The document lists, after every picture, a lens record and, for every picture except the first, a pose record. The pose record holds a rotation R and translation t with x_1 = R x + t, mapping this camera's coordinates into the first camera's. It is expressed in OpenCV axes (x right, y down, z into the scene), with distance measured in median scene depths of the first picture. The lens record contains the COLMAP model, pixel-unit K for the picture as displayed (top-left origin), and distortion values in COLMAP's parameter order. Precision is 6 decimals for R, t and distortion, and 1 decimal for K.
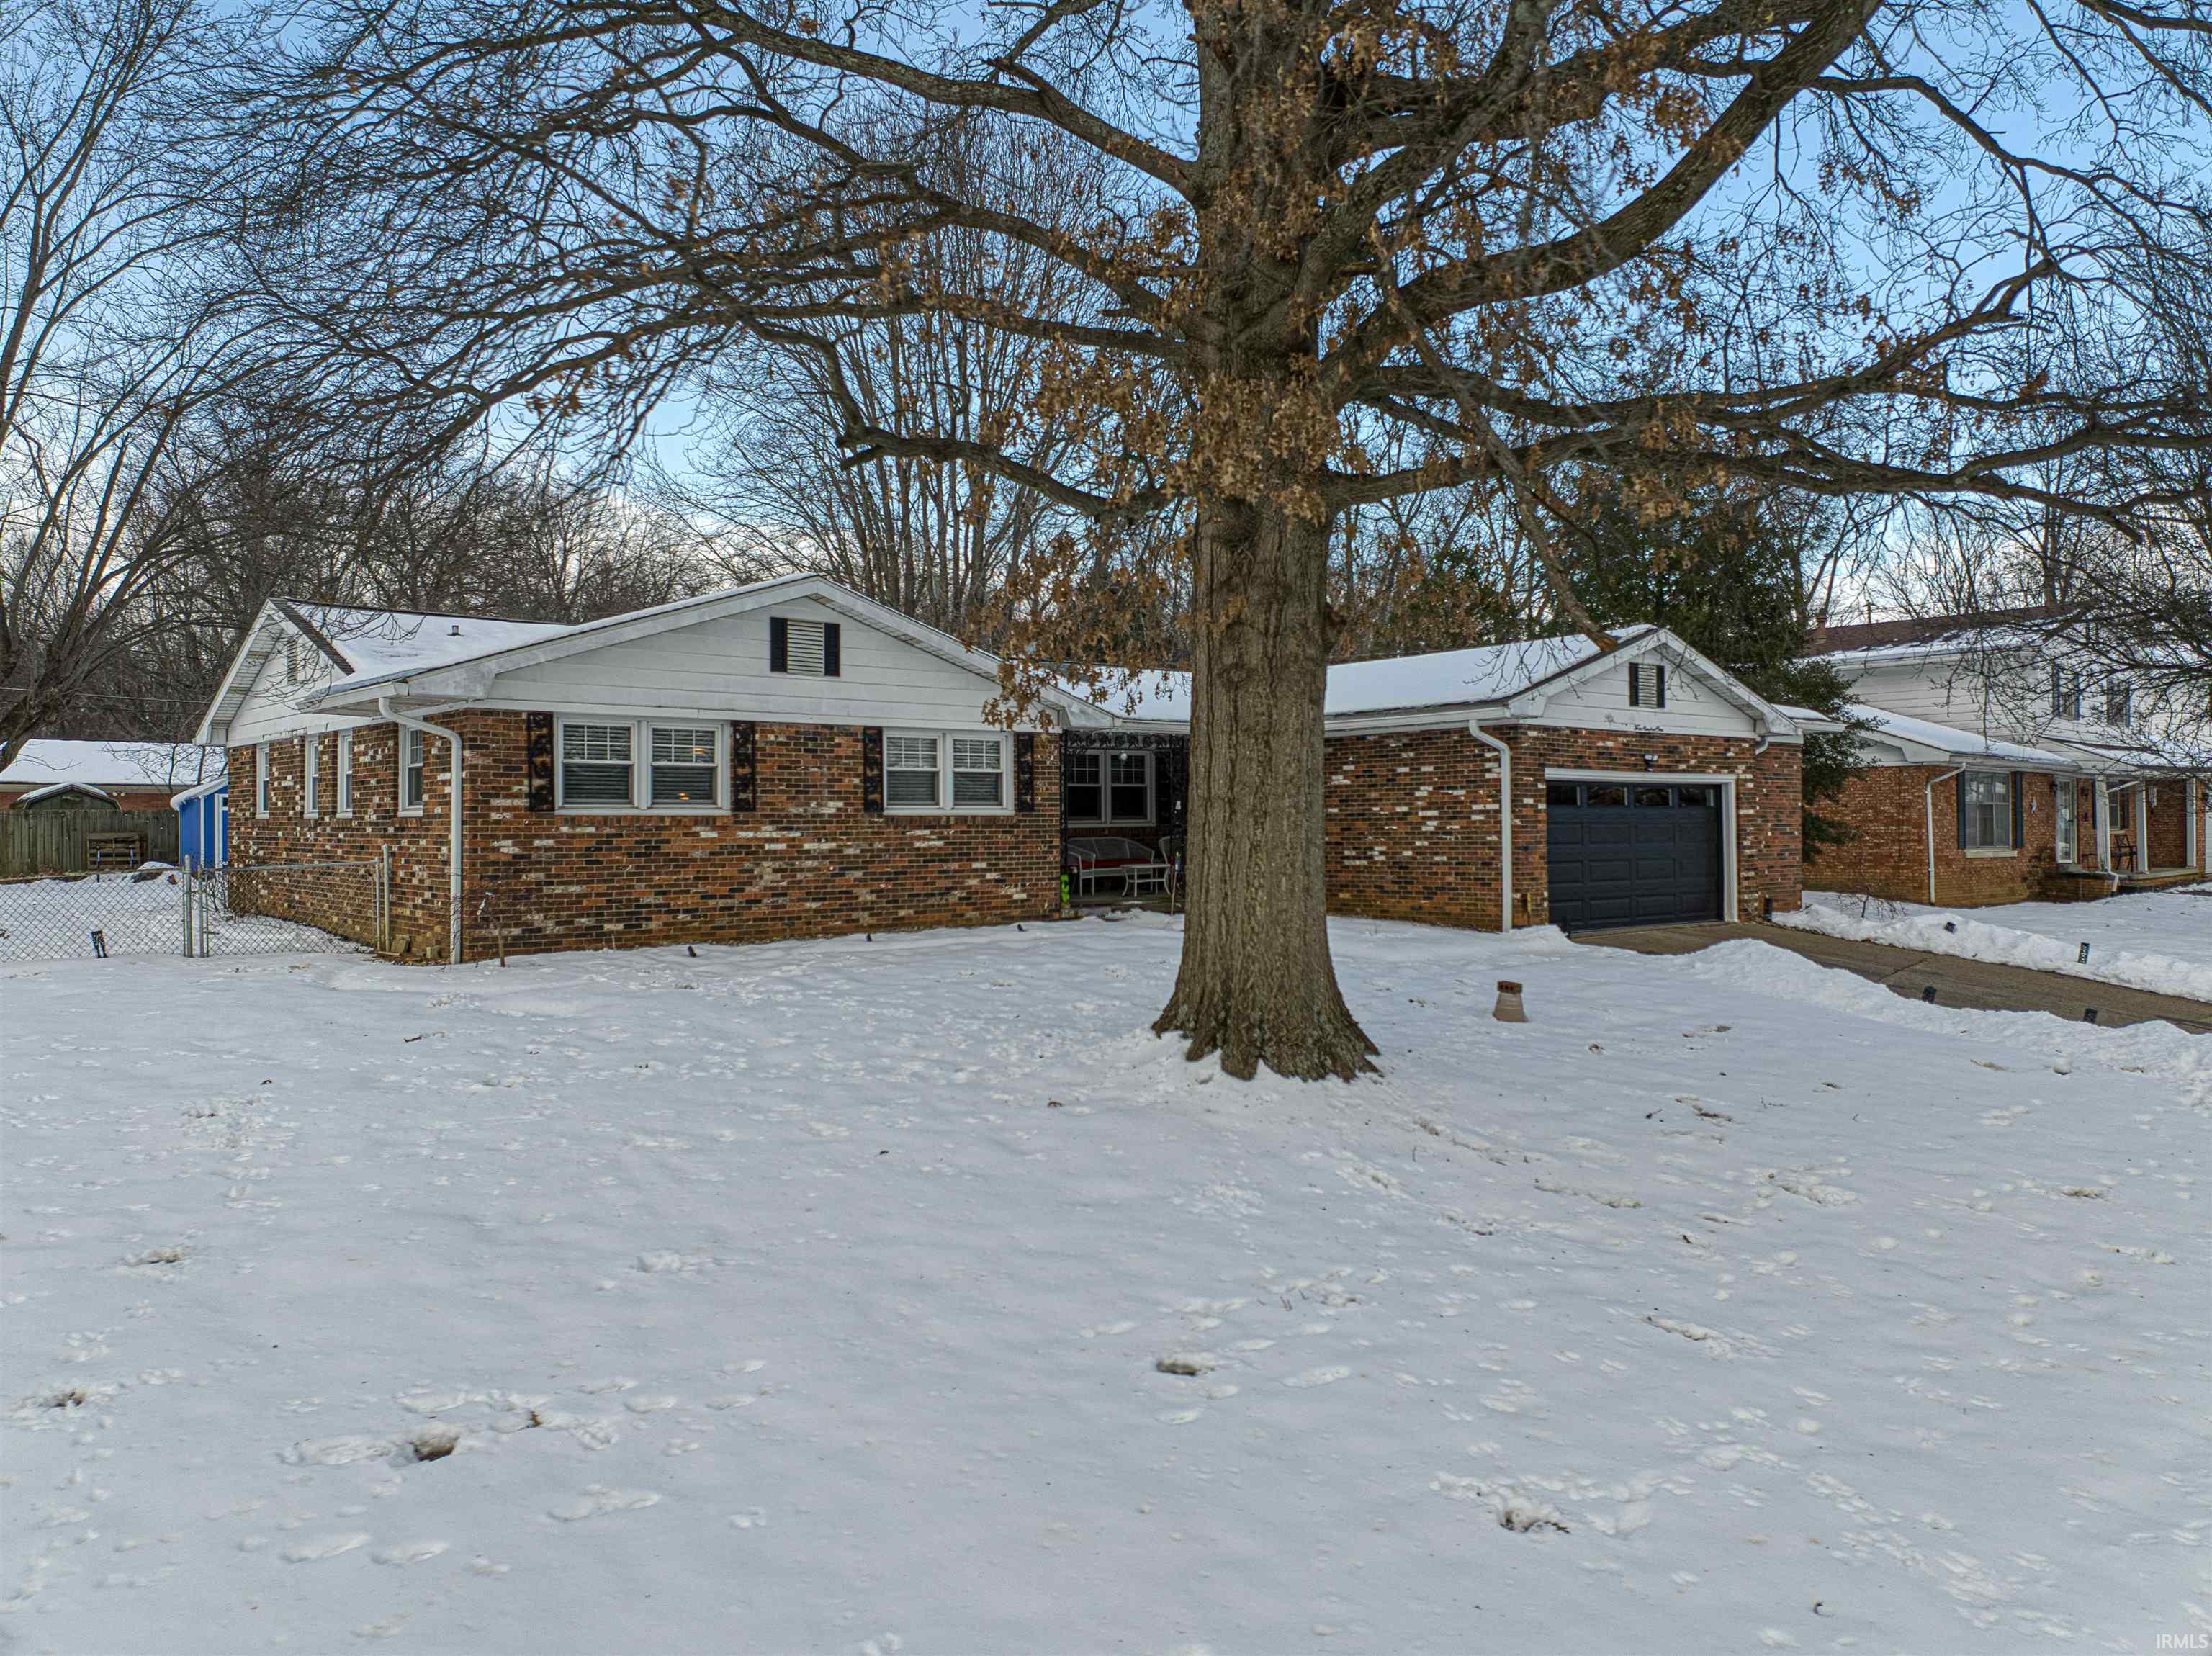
lens RADIAL K [[1500.4, 0, 1067.1], [0, 1500.4, 828.2], [0, 0, 1]] dist [0.002338, 0.000342]
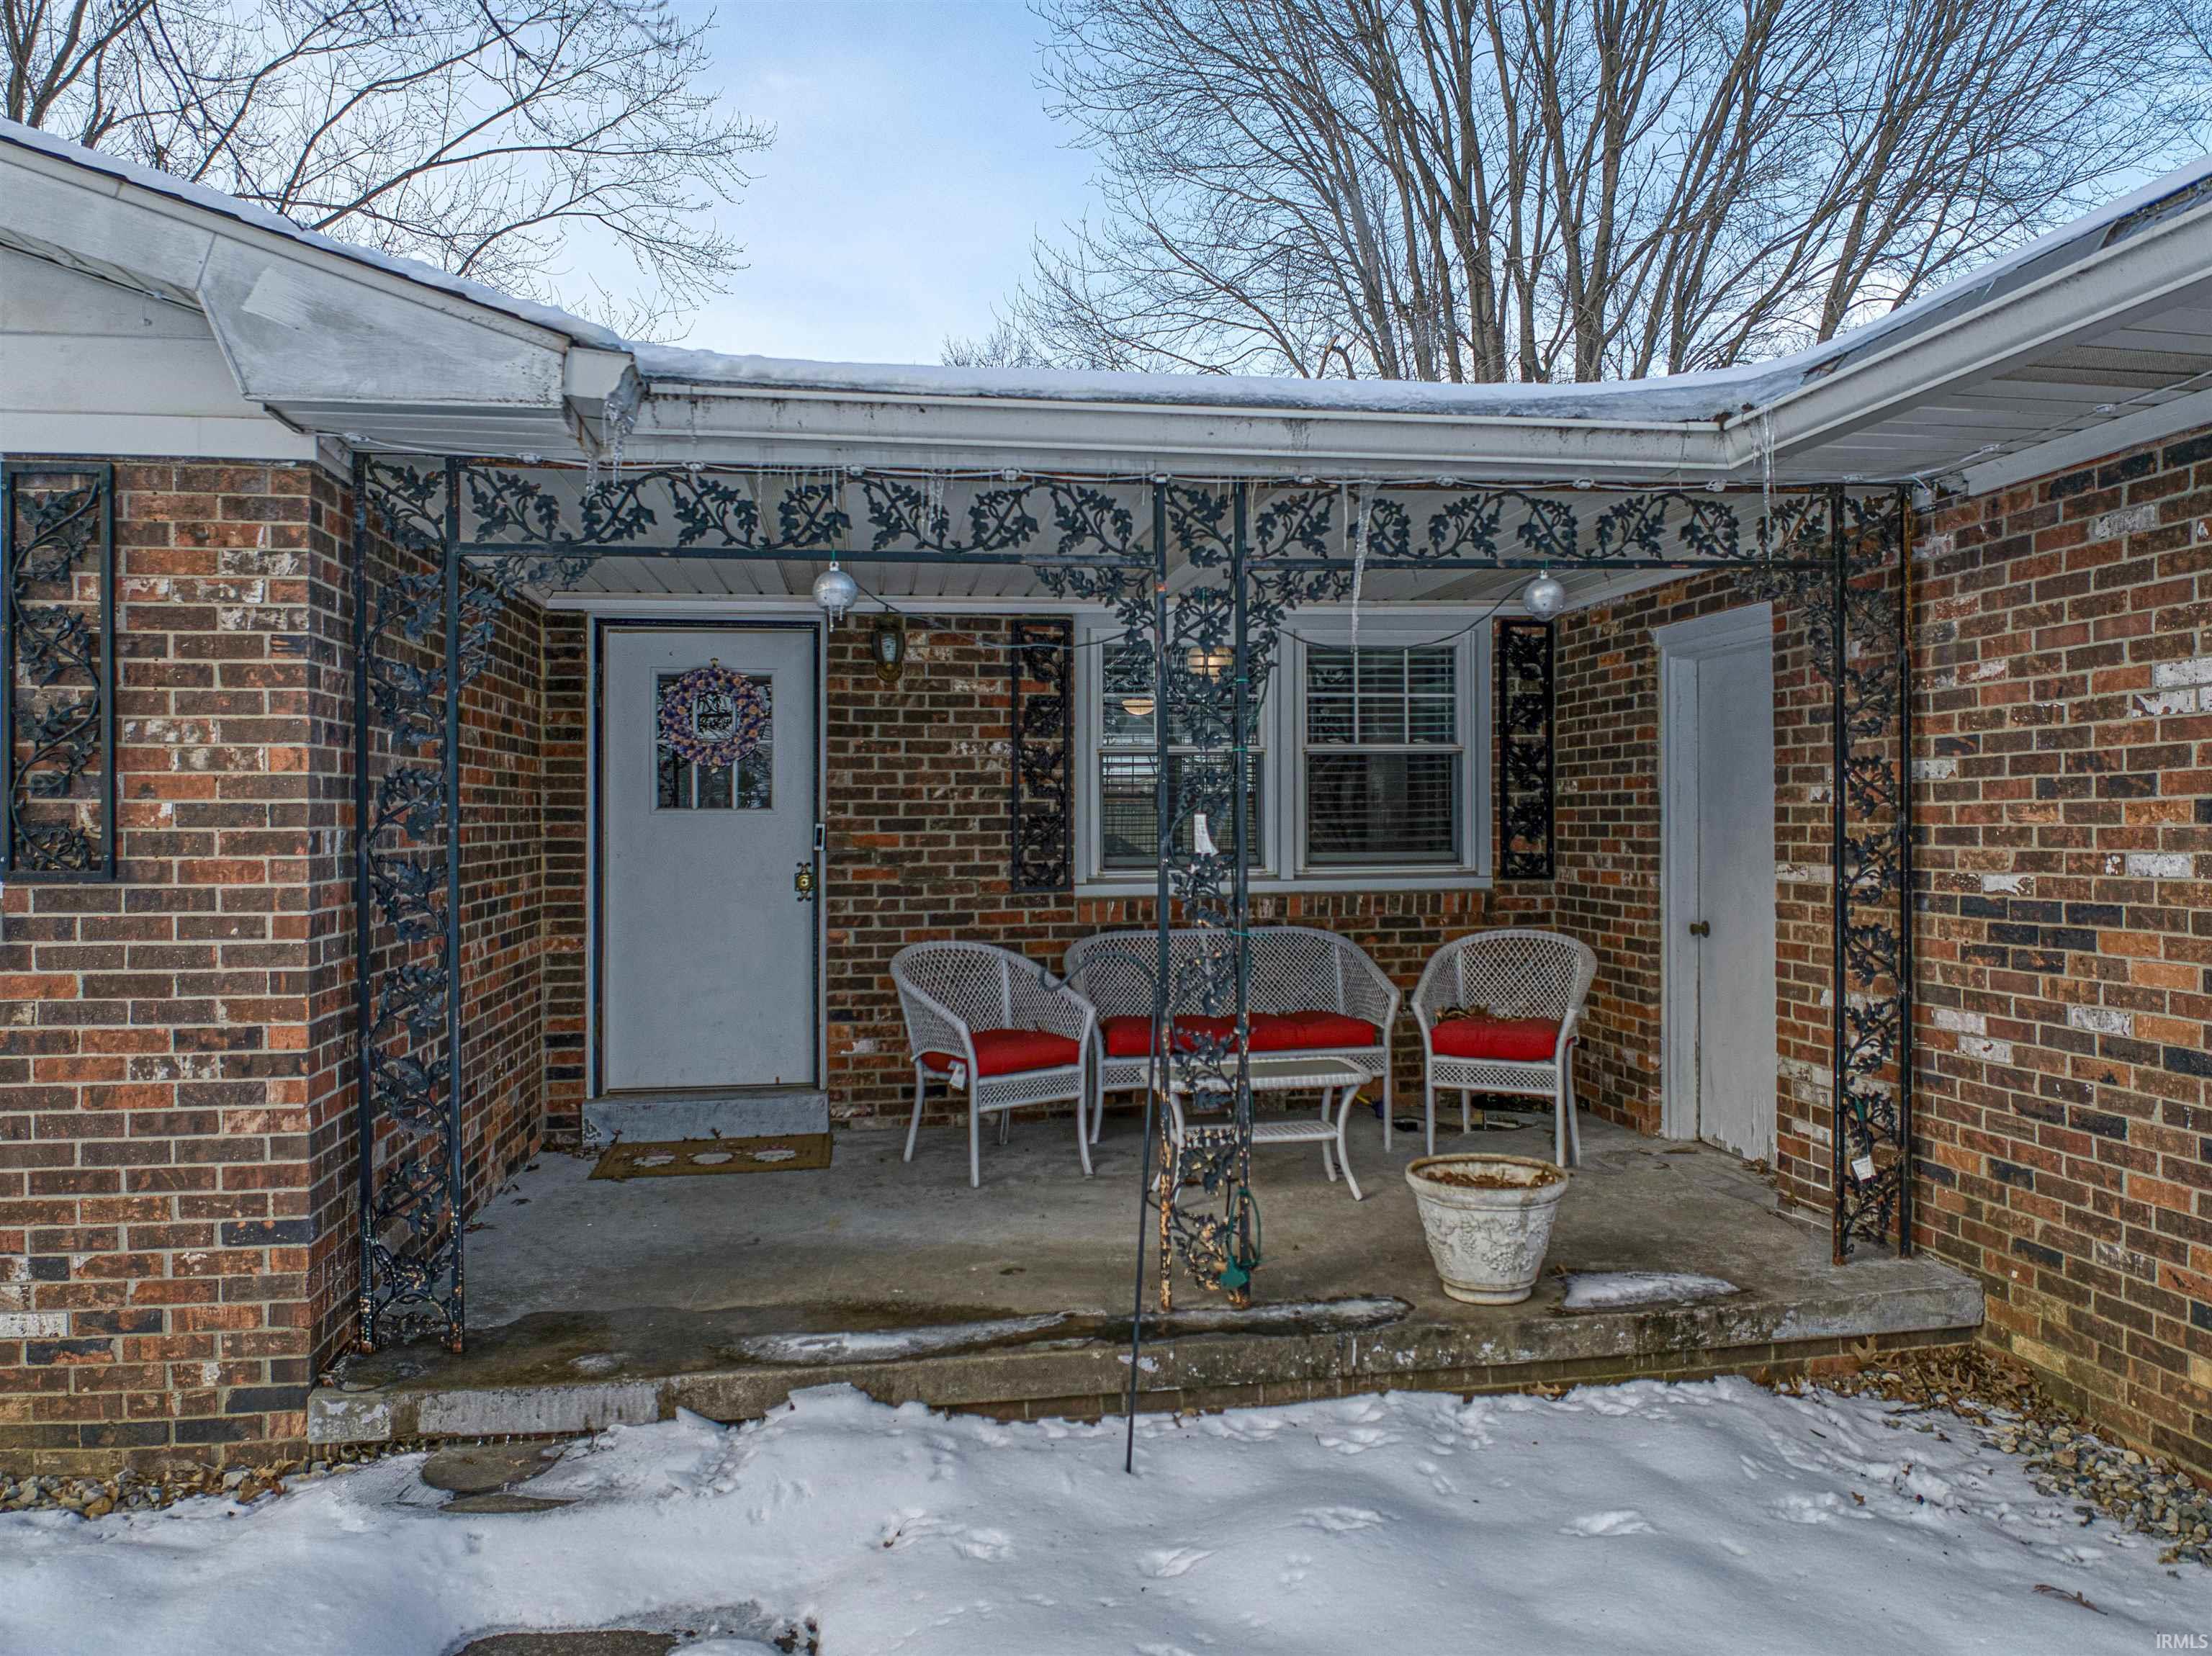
lens RADIAL K [[1536.0, 0, 1106.0], [0, 1536.0, 828.0], [0, 0, 1]] dist [-0.000442, -0.002154]
pose [[0.865022, 0.012004, -0.501590, 0.199518], [-0.007104, 0.999907, 0.011677, -0.022506], [0.501683, -0.006537, 0.865027, 0.983588]]
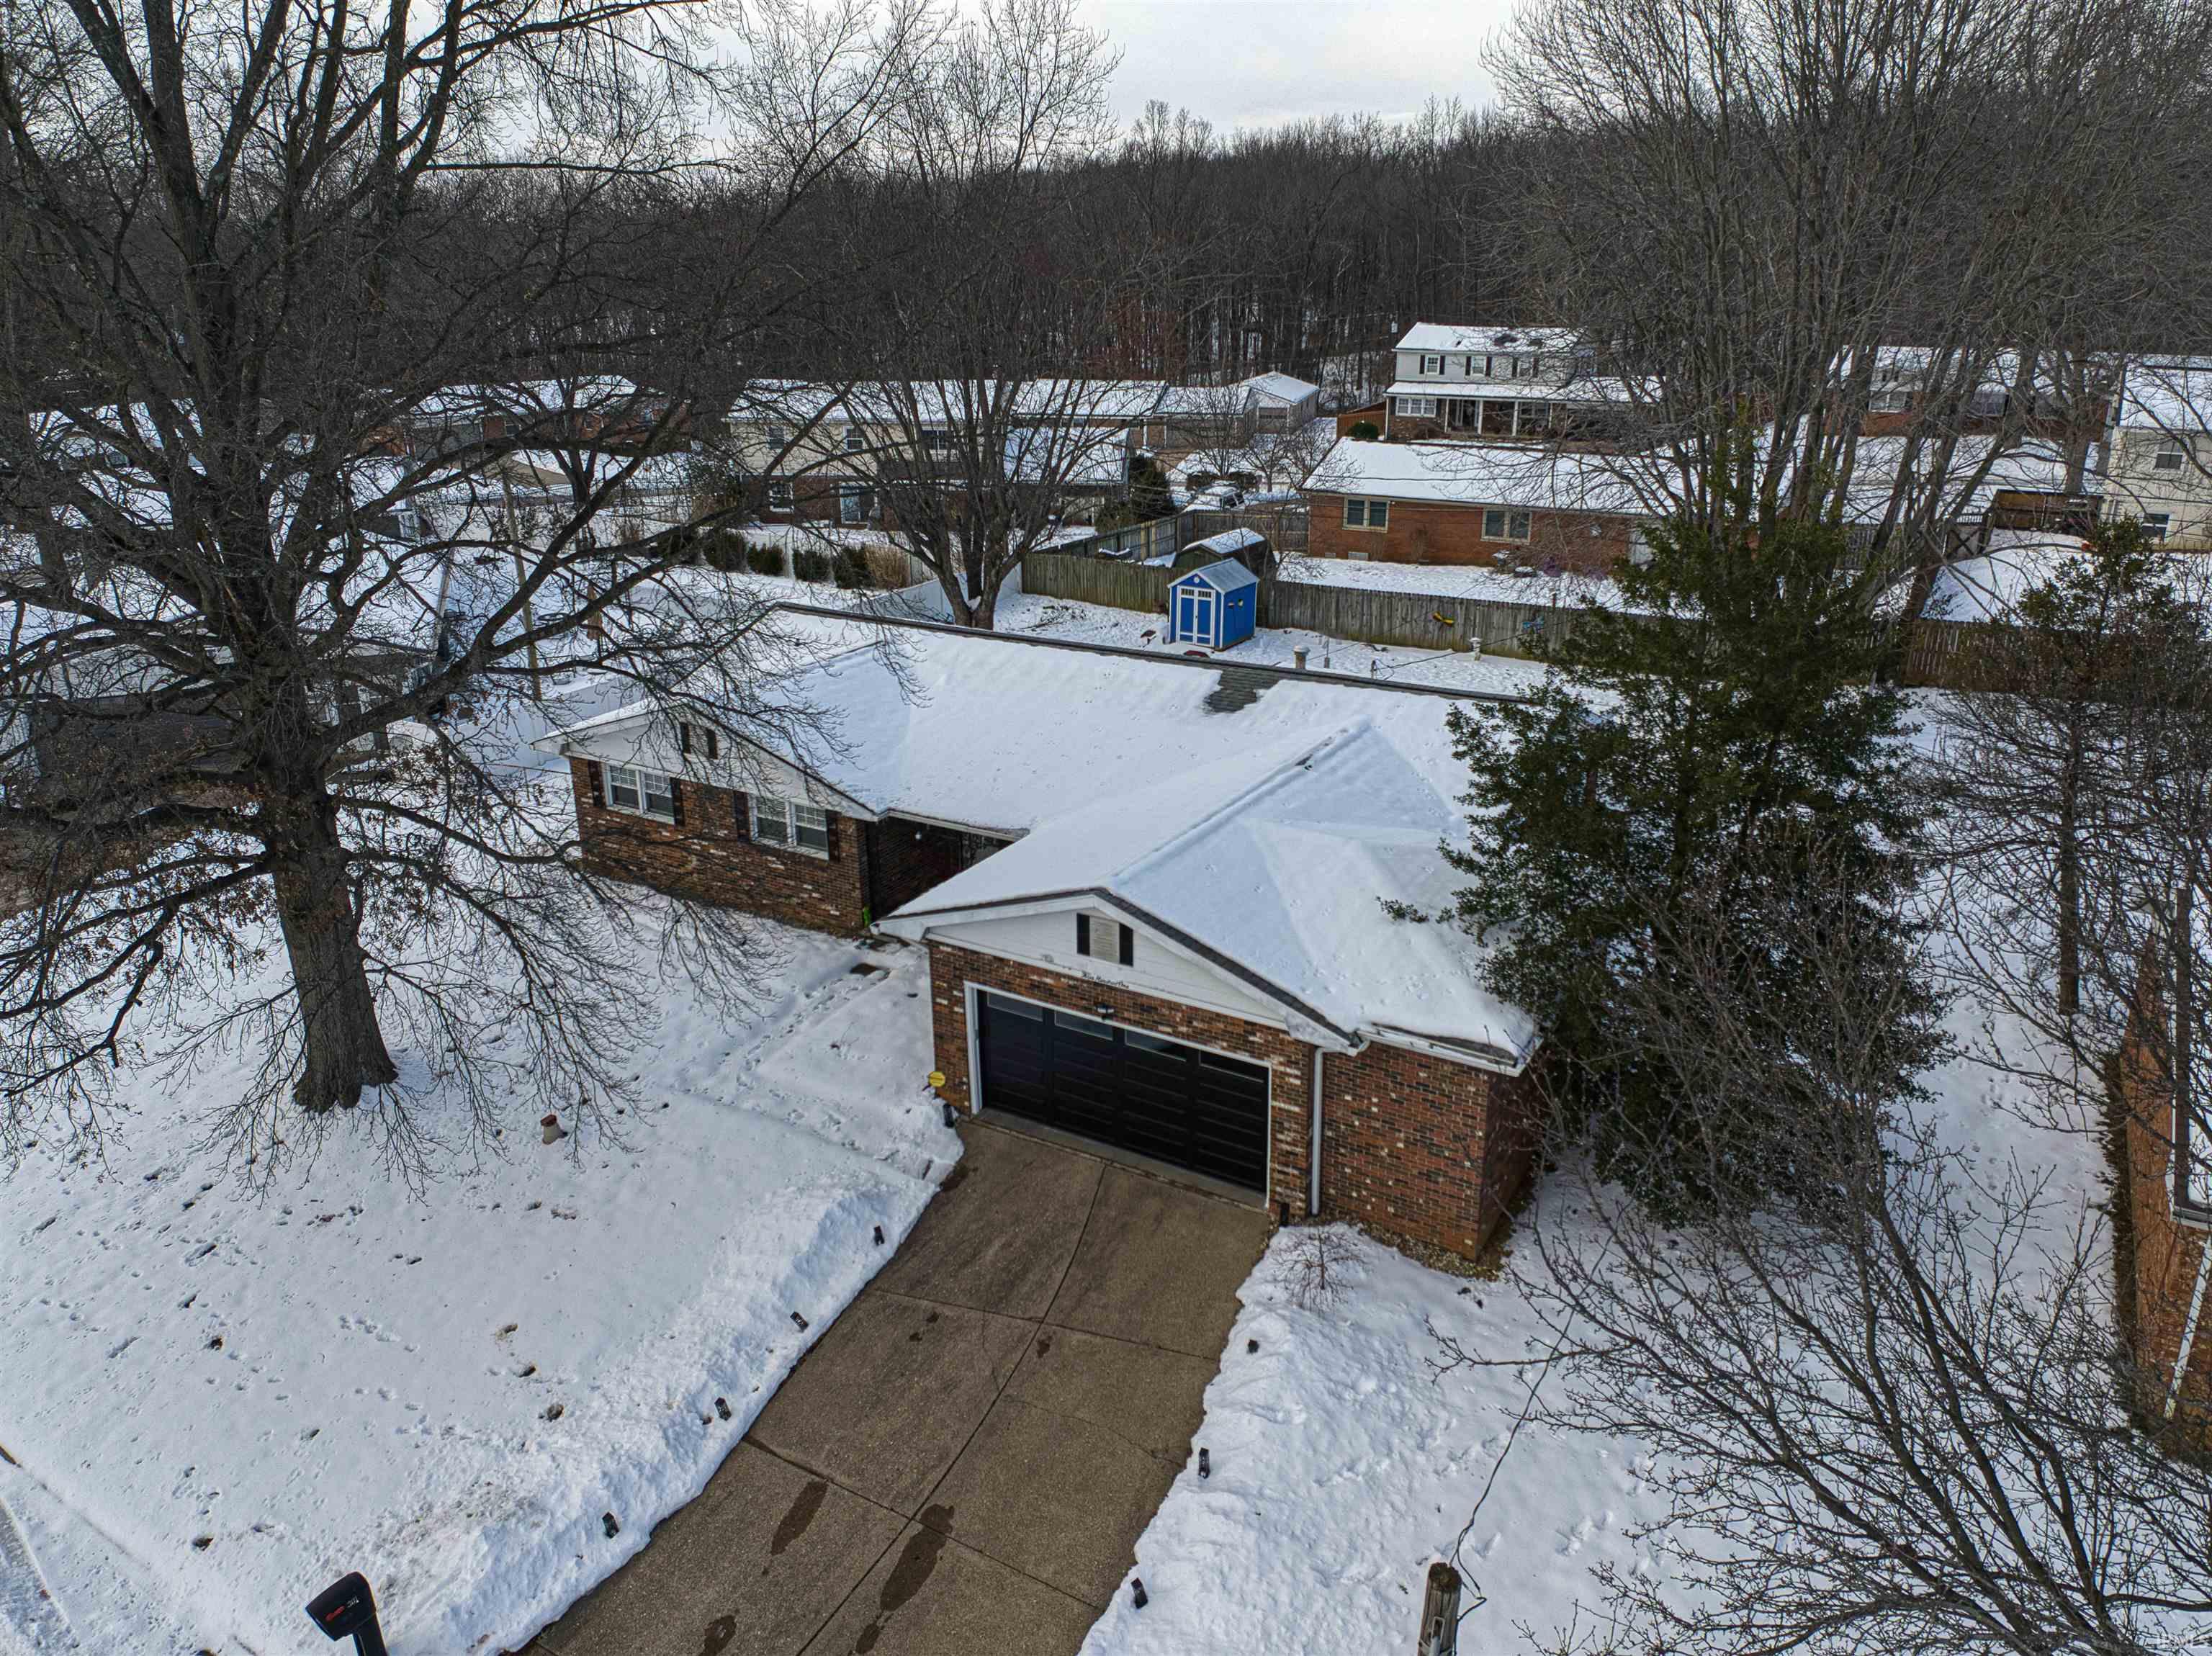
lens RADIAL K [[1536.0, 0, 1106.0], [0, 1536.0, 828.0], [0, 0, 1]] dist [-0.000442, -0.002154]
pose [[0.351360, 0.329153, -0.876473, 1.485866], [0.009387, 0.934877, 0.354849, -0.619037], [0.936193, -0.132907, 0.325389, 0.837414]]
